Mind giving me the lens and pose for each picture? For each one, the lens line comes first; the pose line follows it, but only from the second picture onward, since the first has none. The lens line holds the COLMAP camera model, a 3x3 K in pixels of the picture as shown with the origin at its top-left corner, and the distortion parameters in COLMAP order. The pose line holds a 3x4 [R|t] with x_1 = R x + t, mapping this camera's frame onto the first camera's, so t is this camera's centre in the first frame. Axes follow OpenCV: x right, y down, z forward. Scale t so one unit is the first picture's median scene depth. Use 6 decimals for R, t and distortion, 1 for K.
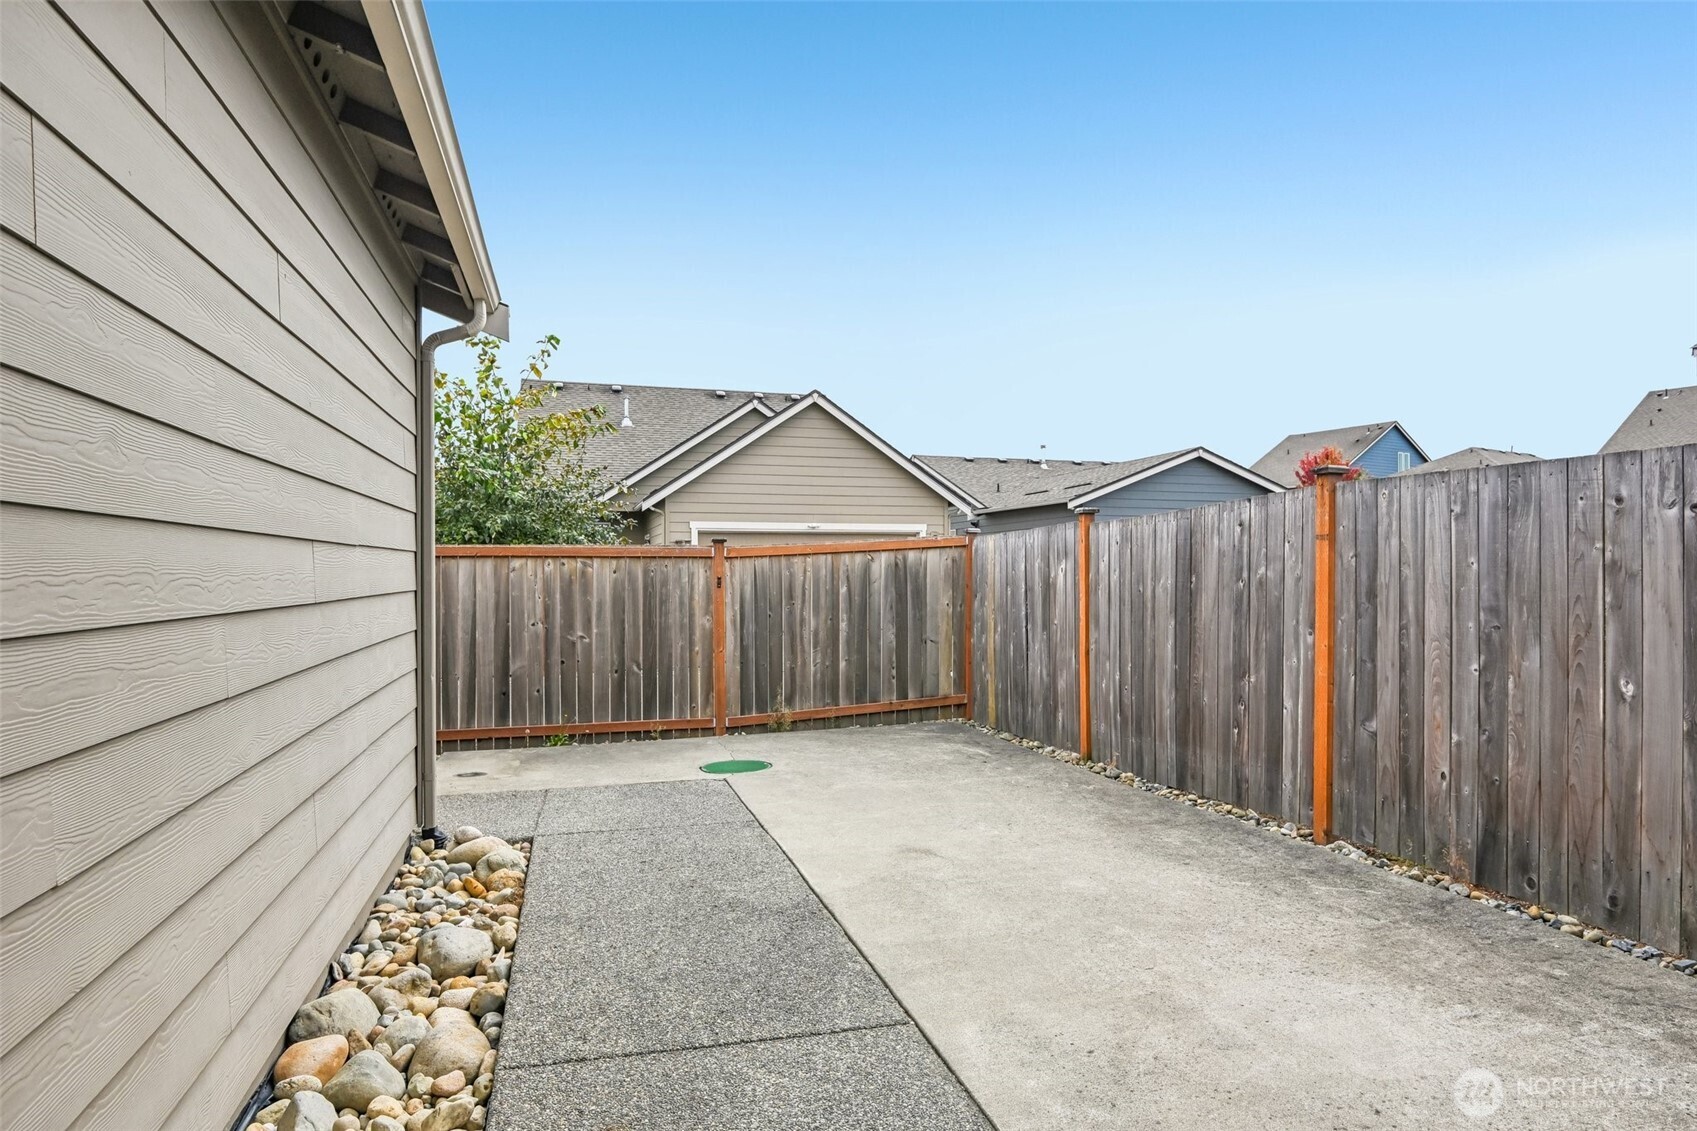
lens RADIAL K [[951.6, 0, 851.1], [0, 951.6, 587.1], [0, 0, 1]] dist [-0.000351, -0.017090]
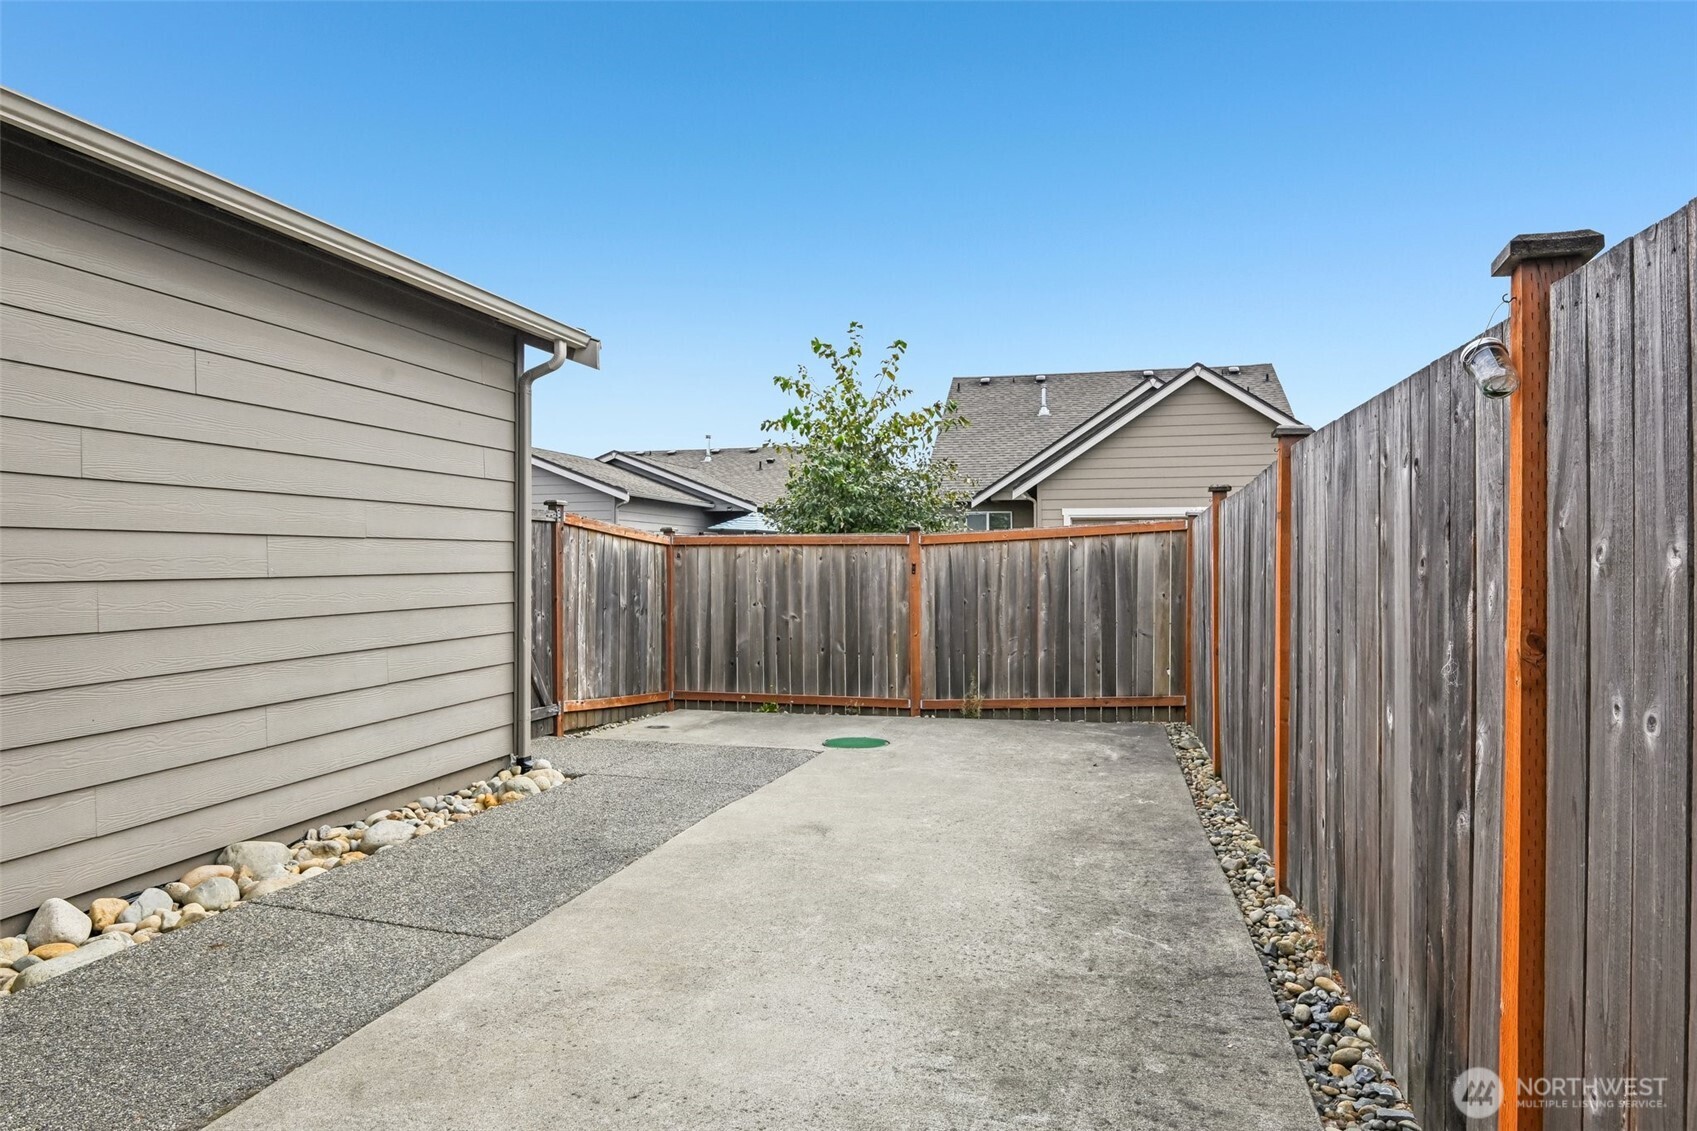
lens RADIAL K [[960.9, 0, 848.5], [0, 960.9, 565.5], [0, 0, 1]] dist [-0.002285, 0.000744]
pose [[0.857898, 0.005584, -0.513789, 0.340705], [-0.010878, 0.999914, -0.007296, -0.000089], [0.513704, 0.011848, 0.857885, 0.064745]]
